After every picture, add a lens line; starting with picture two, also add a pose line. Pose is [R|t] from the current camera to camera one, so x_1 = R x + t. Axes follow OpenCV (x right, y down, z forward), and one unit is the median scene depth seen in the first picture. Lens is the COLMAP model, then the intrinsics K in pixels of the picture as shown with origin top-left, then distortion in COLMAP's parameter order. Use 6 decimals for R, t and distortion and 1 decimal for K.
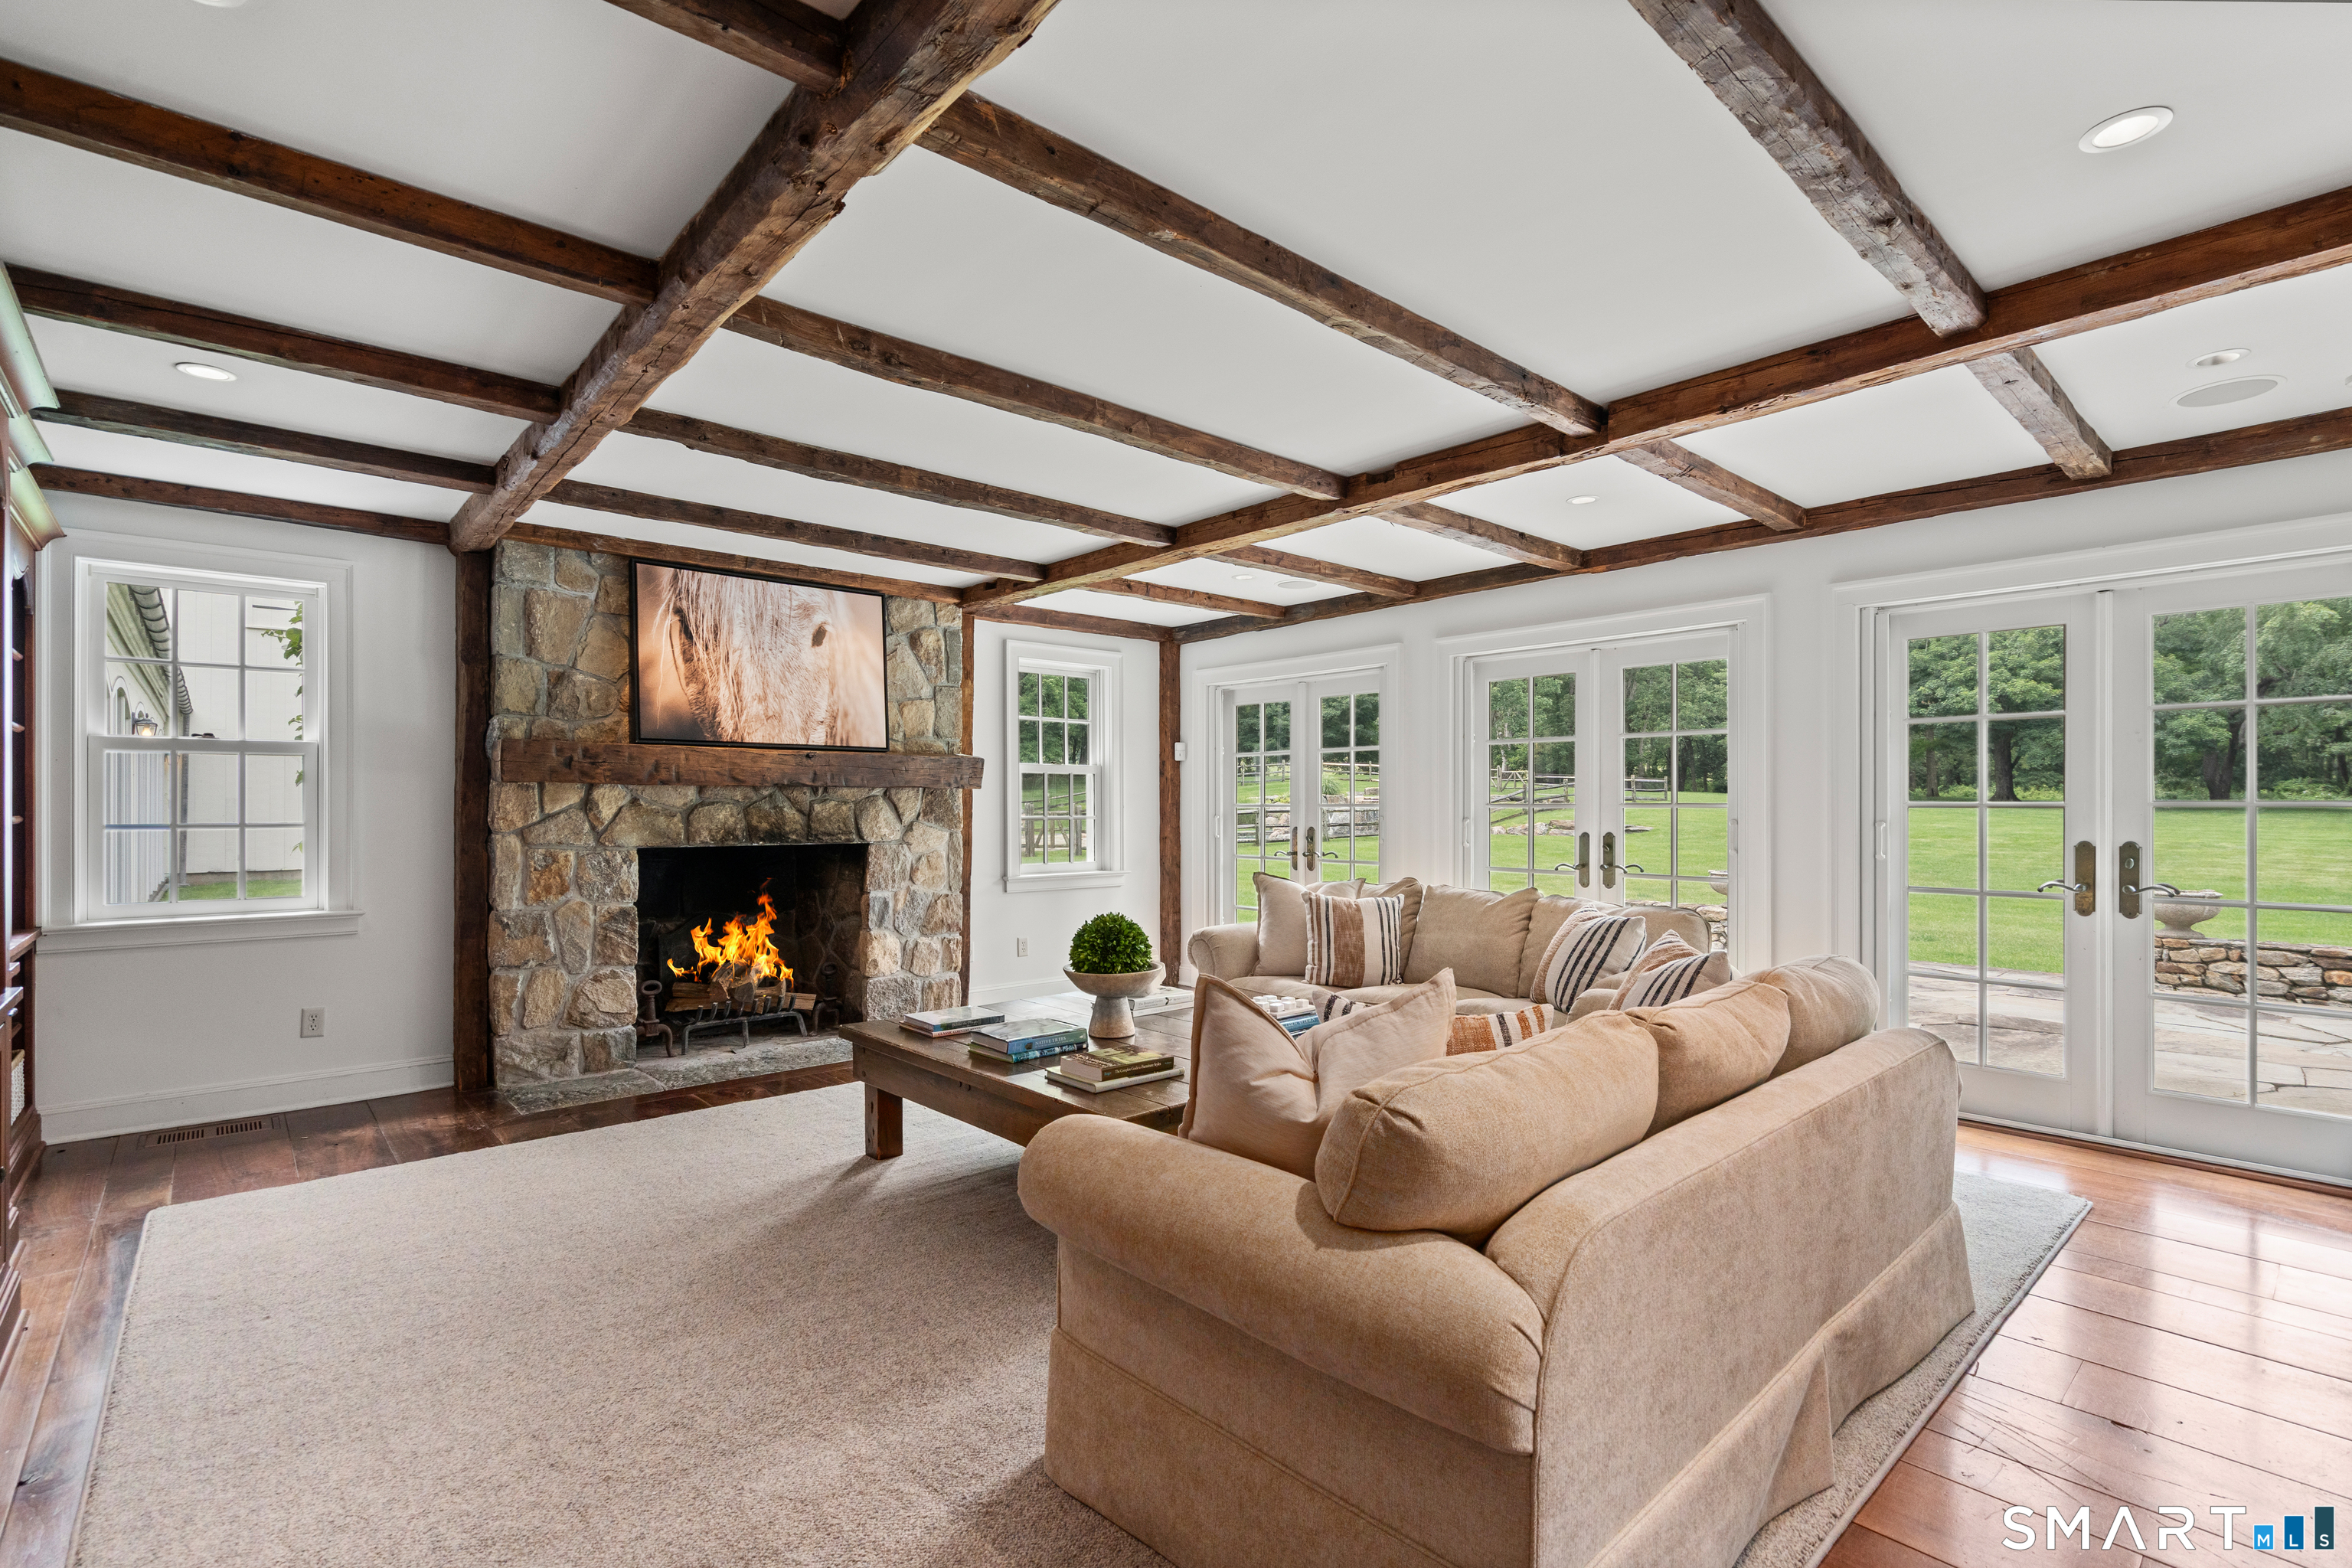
lens RADIAL K [[1081.0, 0, 1176.0], [0, 1081.0, 784.0], [0, 0, 1]] dist [-0.001051, 0.000363]
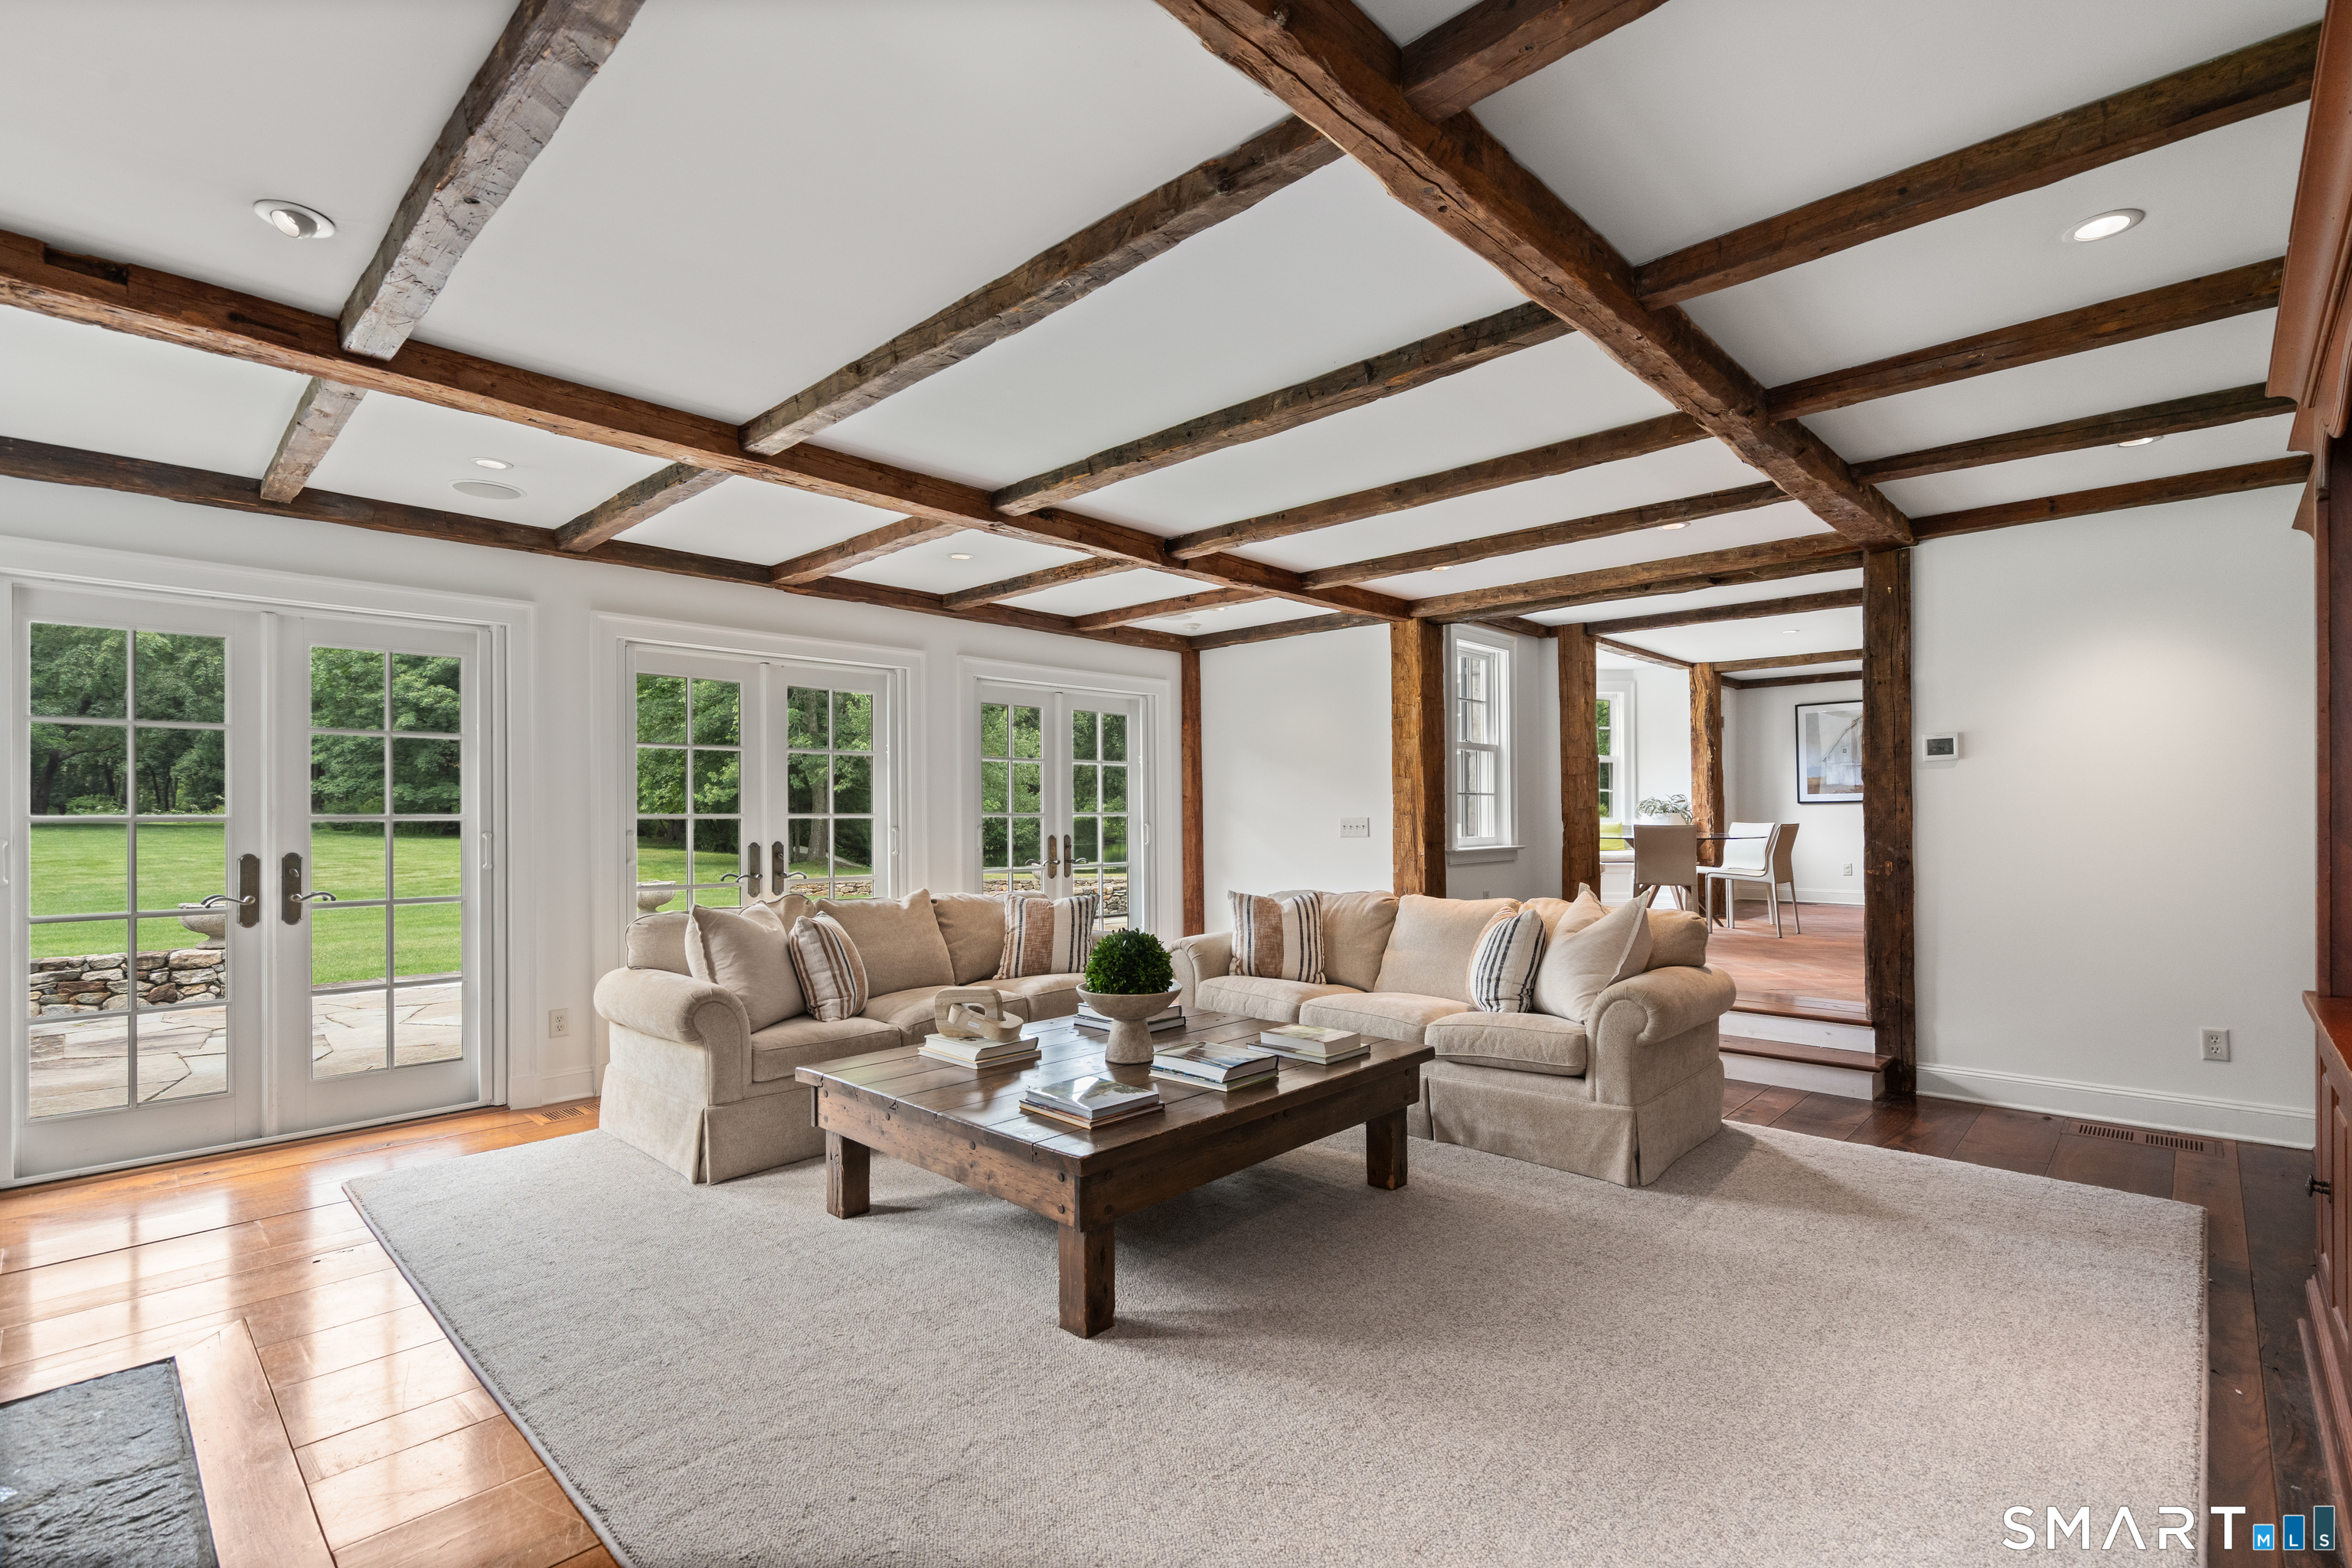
lens RADIAL K [[1029.4, 0, 1172.4], [0, 1029.4, 793.7], [0, 0, 1]] dist [0.000146, 0.000092]
pose [[-0.098590, 0.006647, 0.995106, -0.227372], [0.000635, 0.999978, -0.006617, 0.002871], [-0.995128, -0.000021, -0.098592, 0.250041]]
